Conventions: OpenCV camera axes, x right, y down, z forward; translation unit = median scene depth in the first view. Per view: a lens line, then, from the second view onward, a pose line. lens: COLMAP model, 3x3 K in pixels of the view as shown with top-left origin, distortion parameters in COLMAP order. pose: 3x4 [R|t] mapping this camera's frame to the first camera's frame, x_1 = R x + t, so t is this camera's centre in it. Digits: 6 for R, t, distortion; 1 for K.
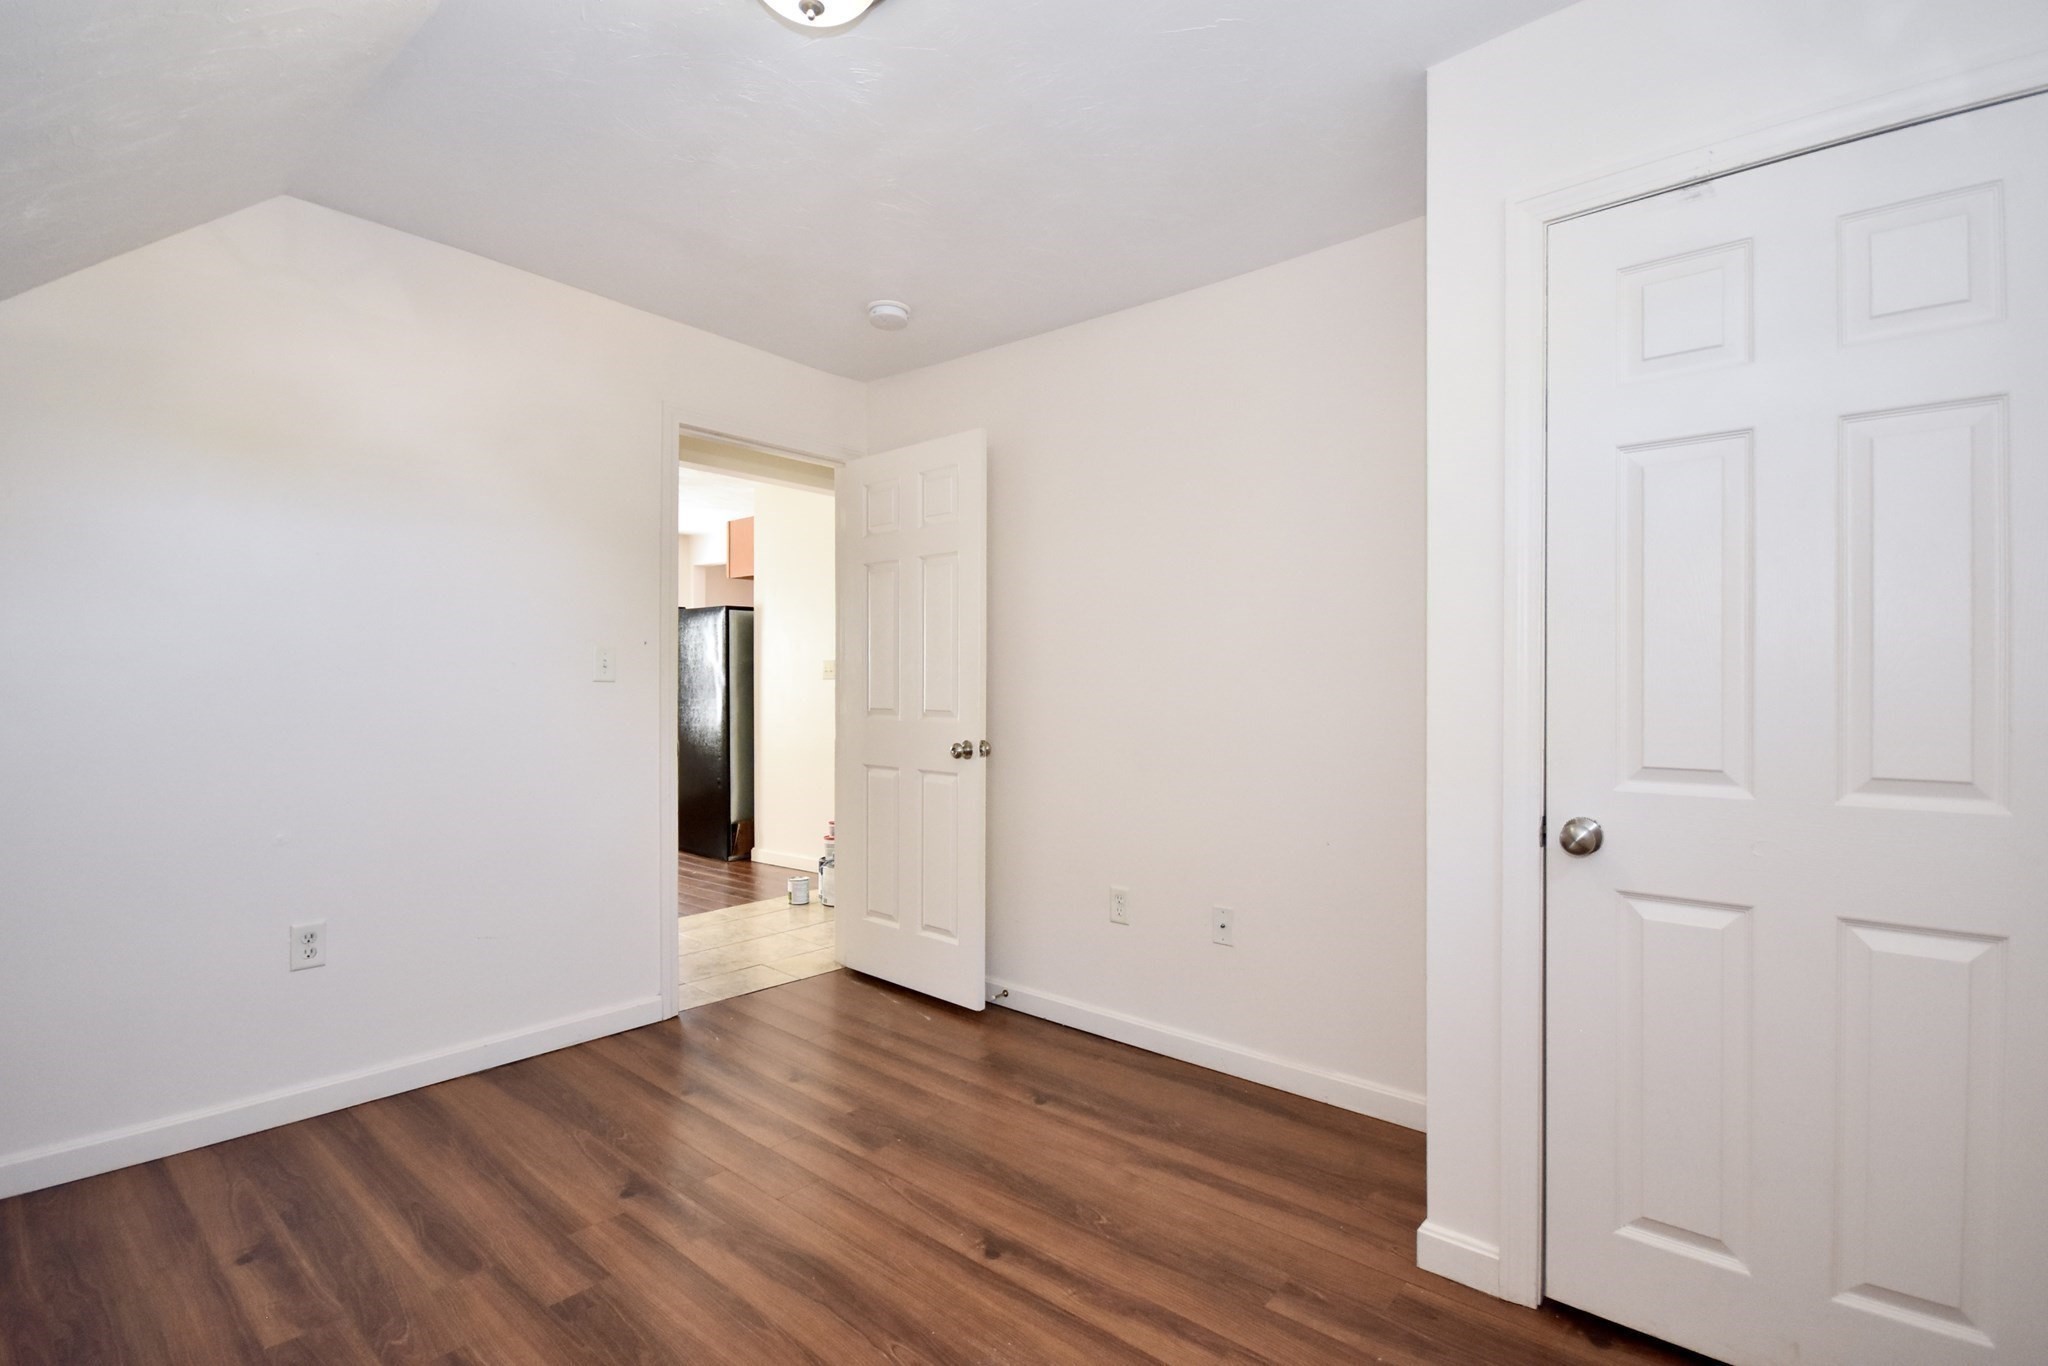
lens RADIAL K [[943.6, 0, 1024.0], [0, 943.6, 683.0], [0, 0, 1]] dist [0.000395, 0.000046]
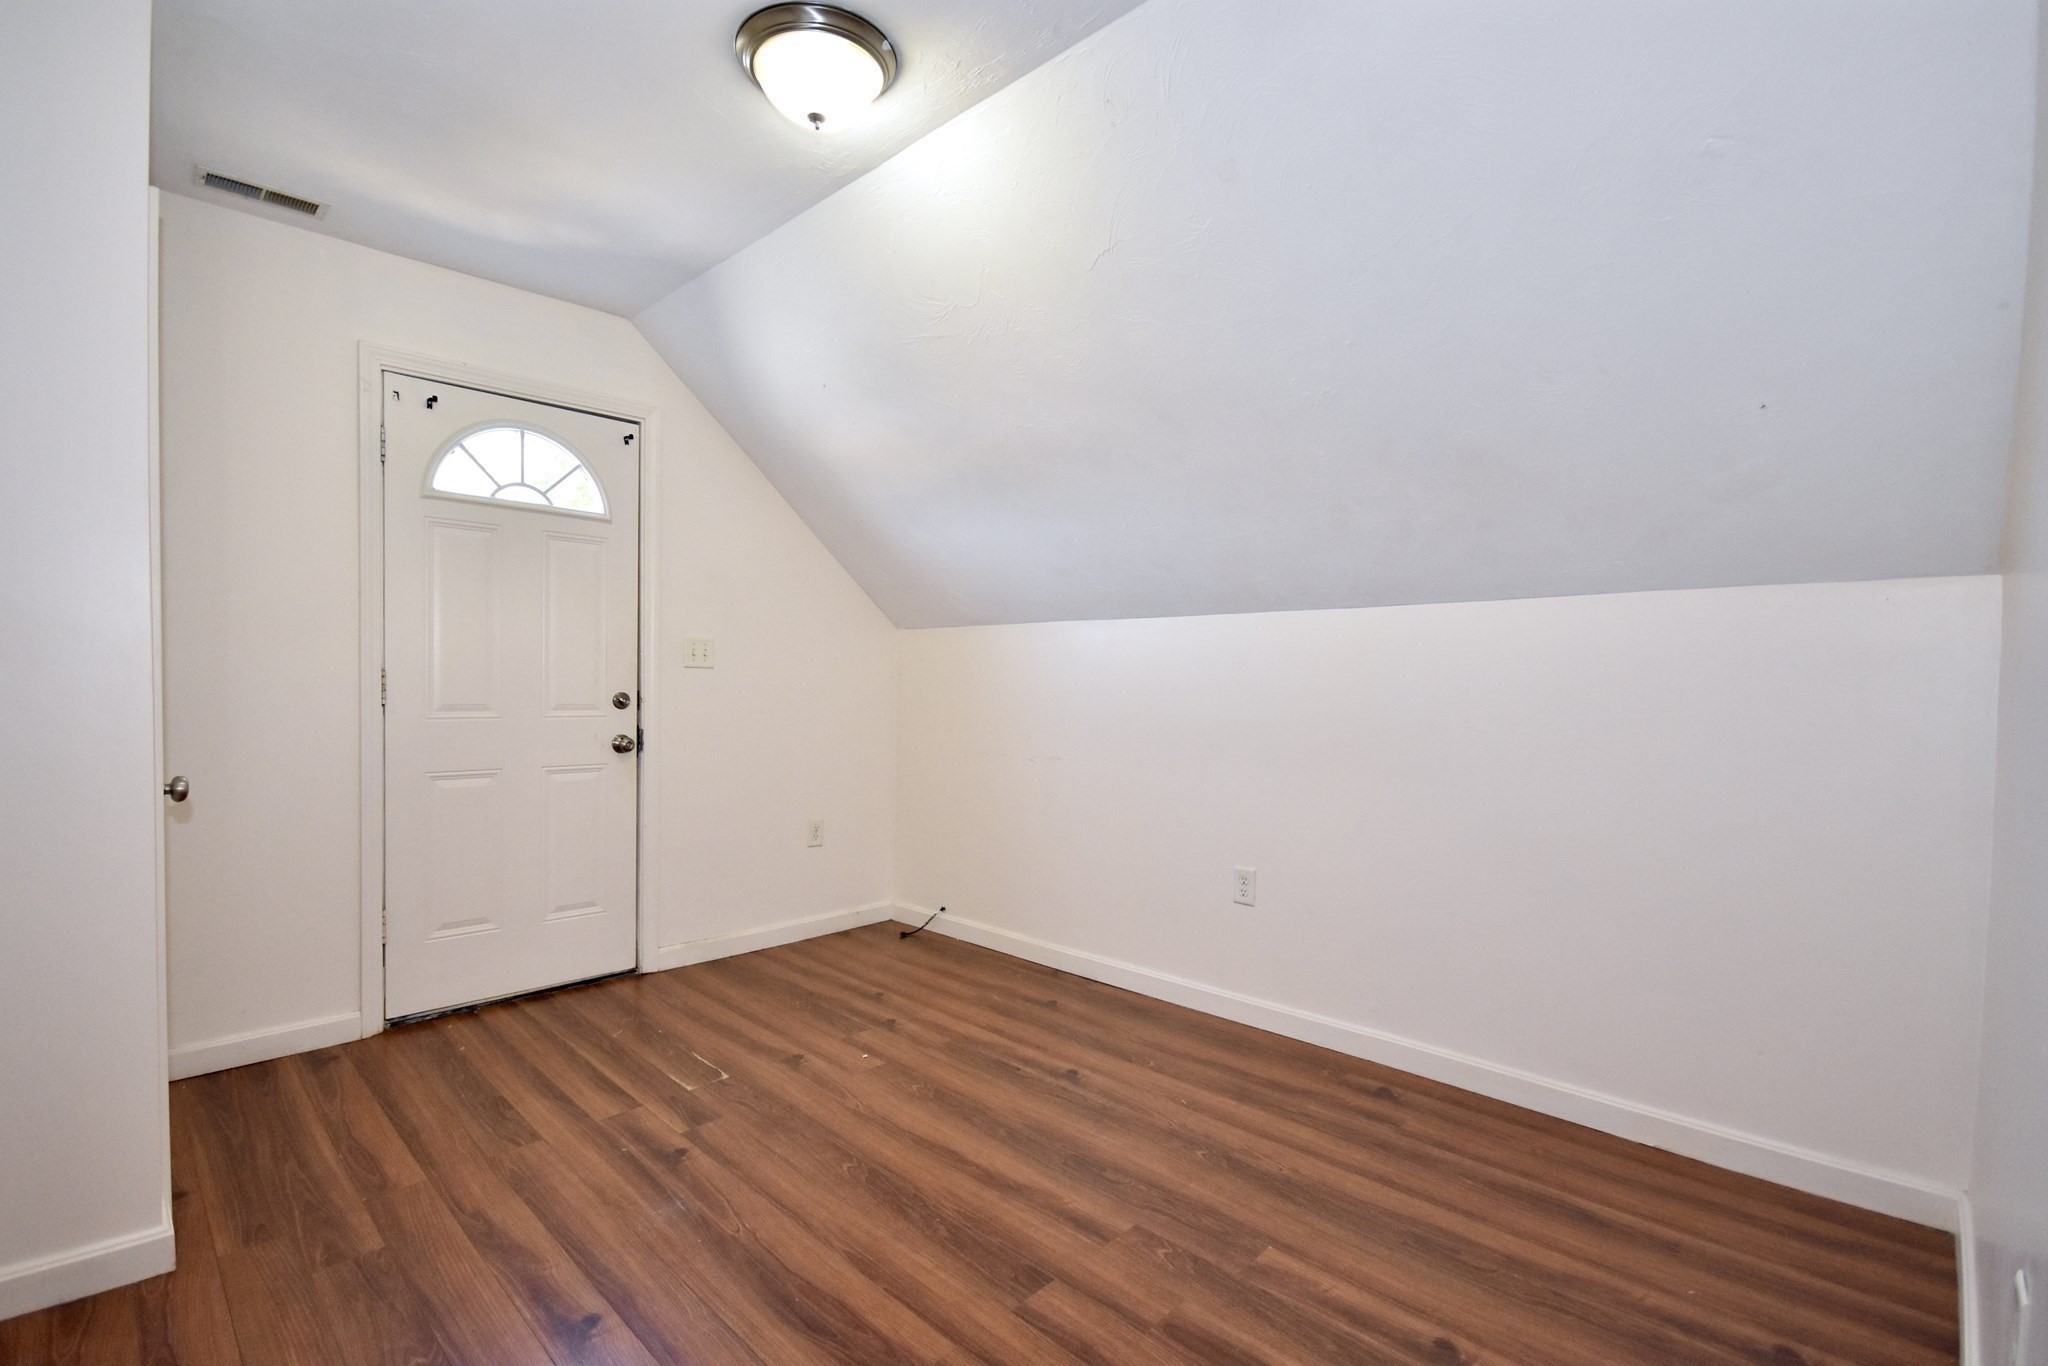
lens RADIAL K [[948.2, 0, 1009.9], [0, 948.2, 659.9], [0, 0, 1]] dist [-0.002015, -0.001528]
pose [[-0.997147, -0.009907, 0.074837, -0.526972], [-0.011825, 0.999612, -0.025228, 0.016410], [-0.074558, -0.026041, -0.996877, 2.050276]]
